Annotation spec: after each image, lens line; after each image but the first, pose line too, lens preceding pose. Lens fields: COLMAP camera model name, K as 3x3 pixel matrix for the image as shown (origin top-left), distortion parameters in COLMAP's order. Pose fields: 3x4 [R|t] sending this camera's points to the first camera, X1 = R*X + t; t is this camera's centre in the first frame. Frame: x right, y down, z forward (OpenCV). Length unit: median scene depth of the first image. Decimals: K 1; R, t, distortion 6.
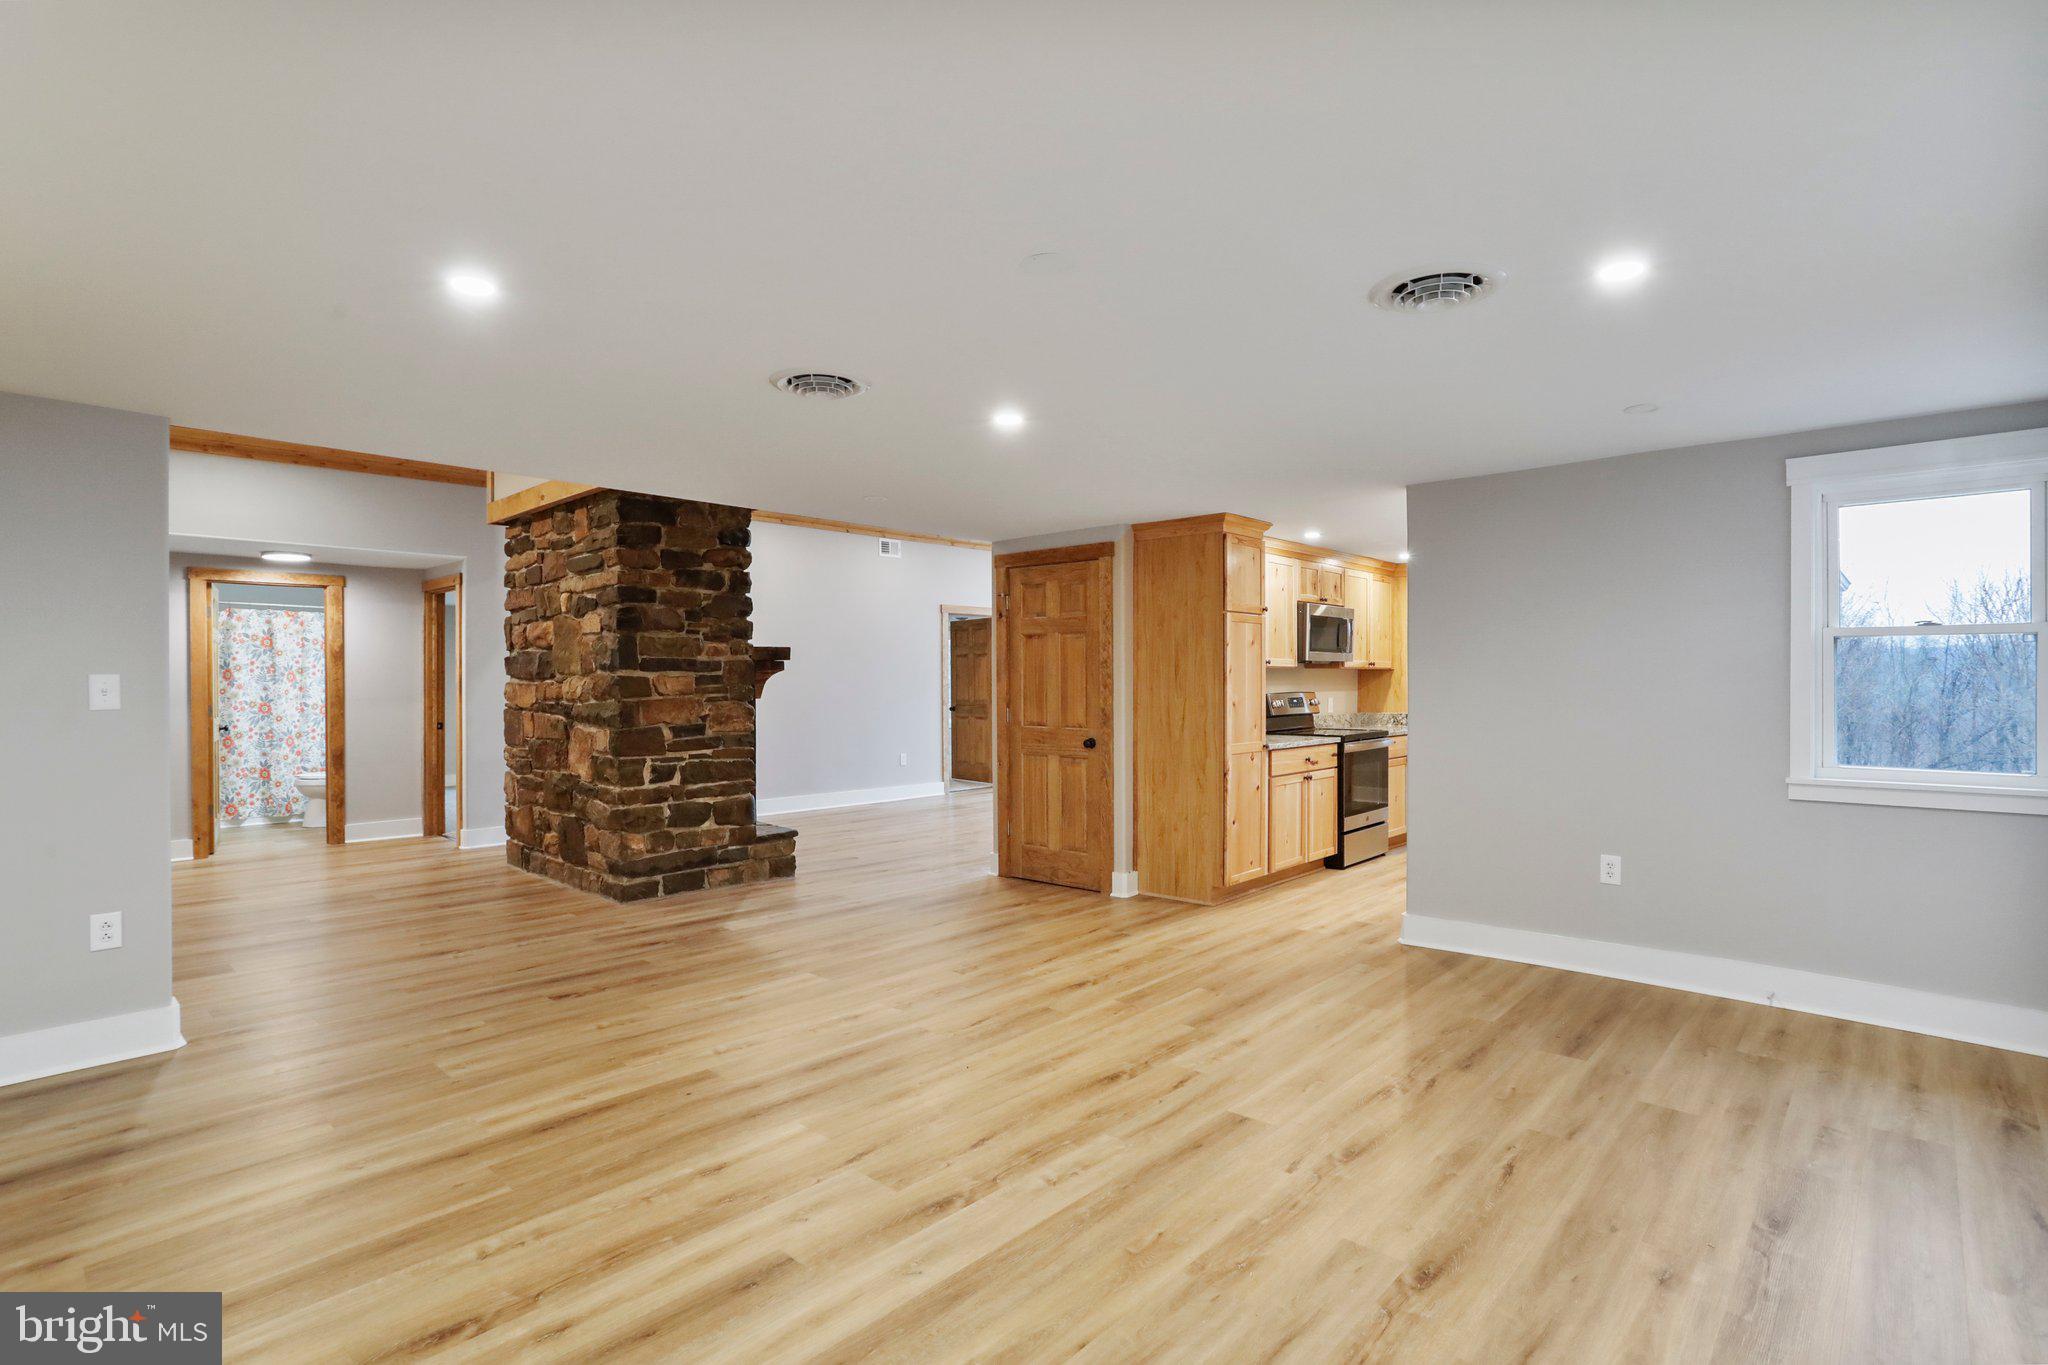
lens RADIAL K [[1009.9, 0, 1033.4], [0, 1009.9, 680.3], [0, 0, 1]] dist [-0.052292, 0.025021]
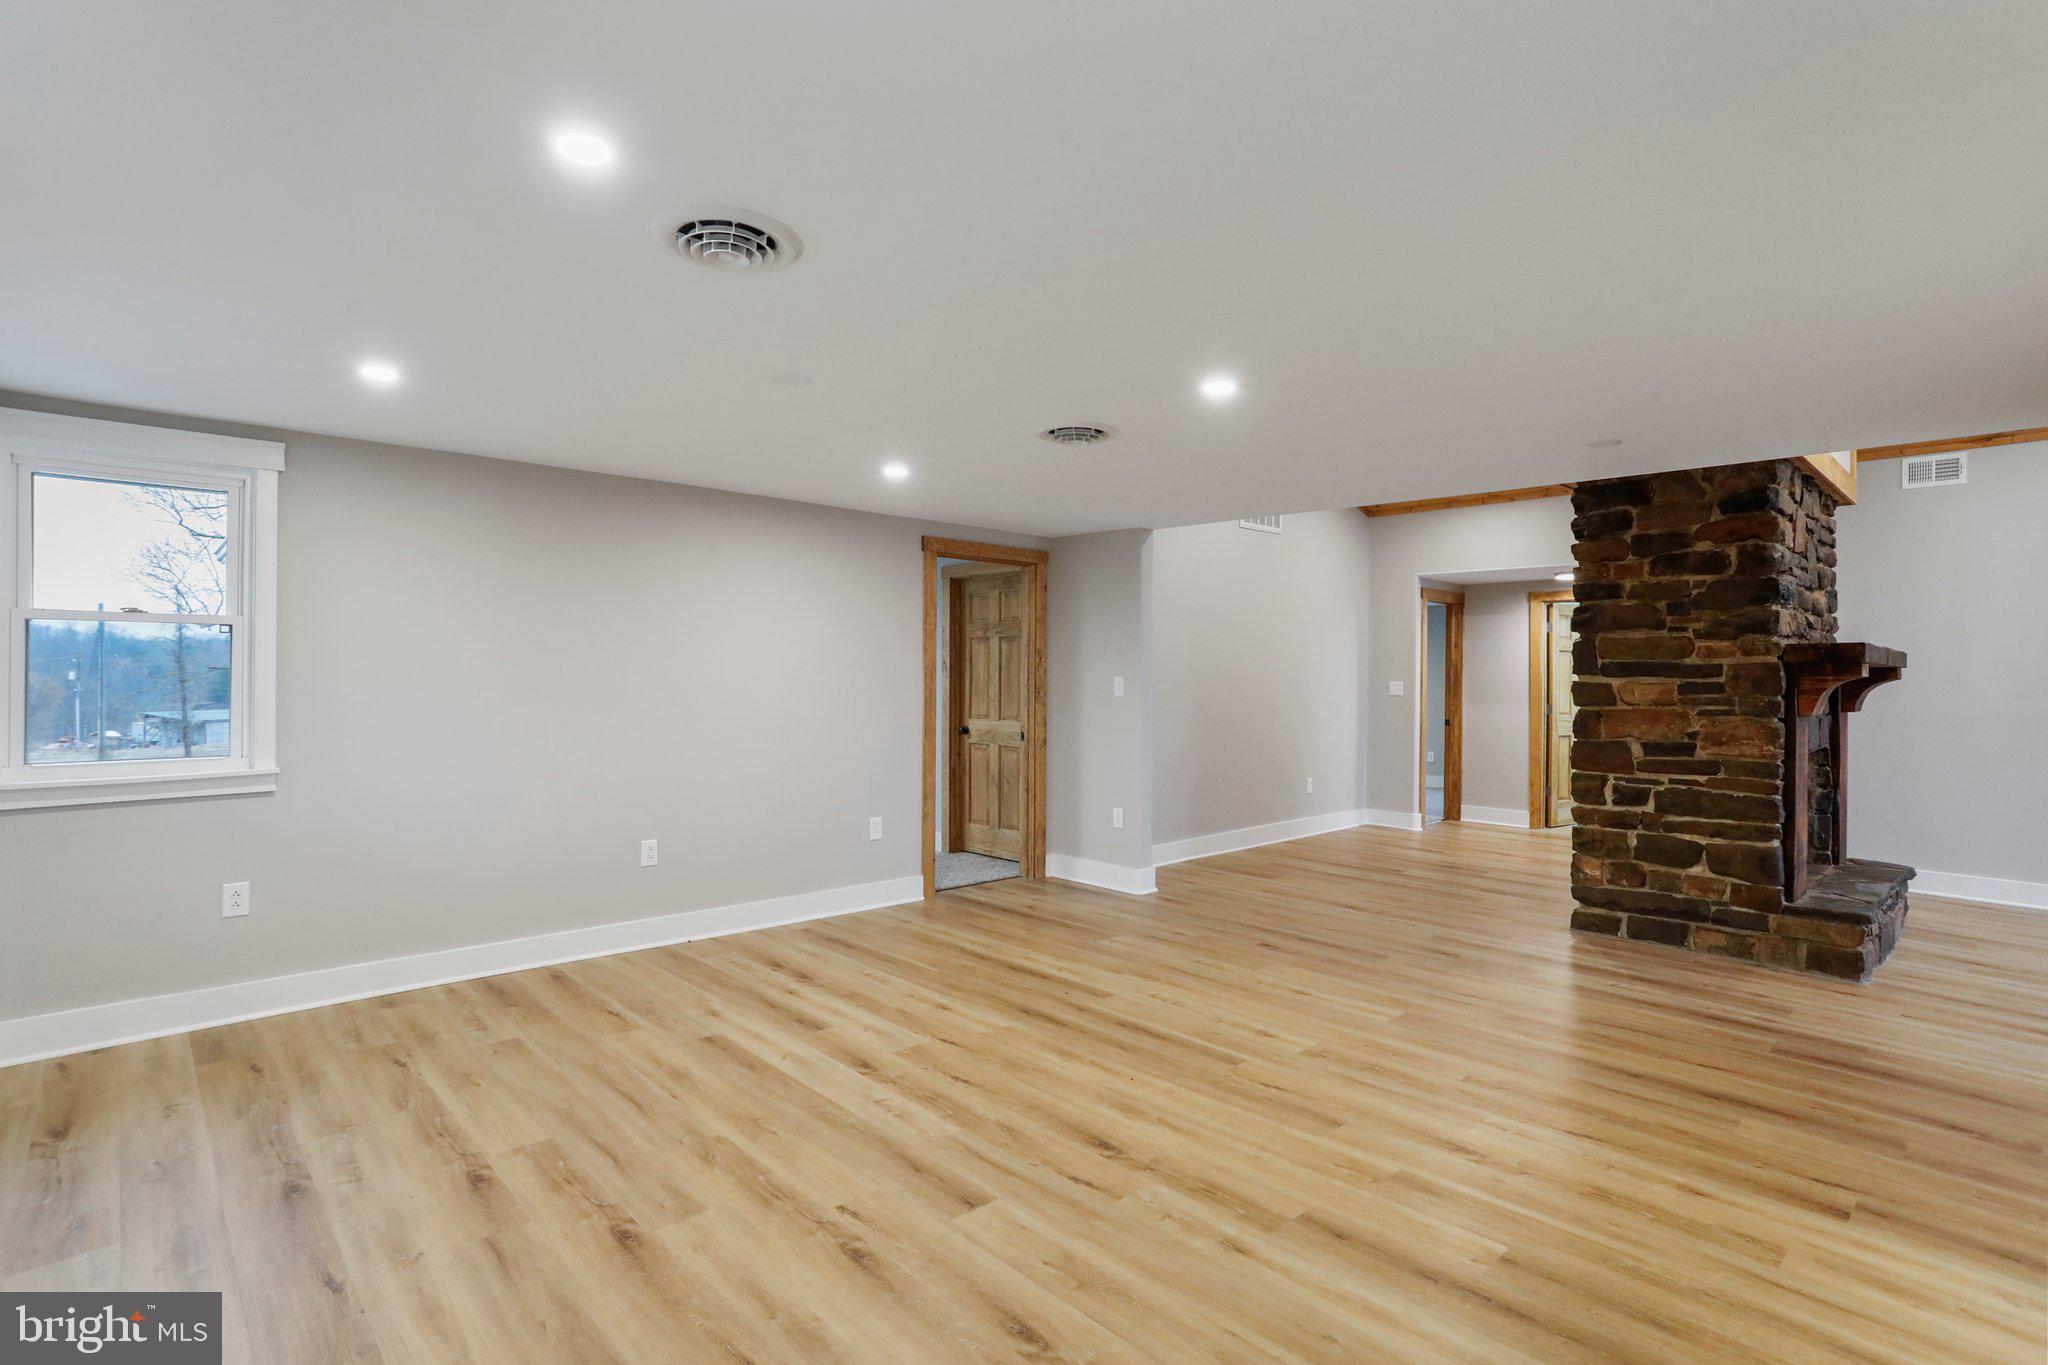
lens RADIAL K [[1009.9, 0, 1029.3], [0, 1009.9, 678.8], [0, 0, 1]] dist [-0.052292, 0.025021]
pose [[-0.089023, 0.002593, -0.996026, 0.683759], [-0.010713, 0.999936, 0.003561, -0.006673], [0.995972, 0.010987, -0.088989, 0.730460]]
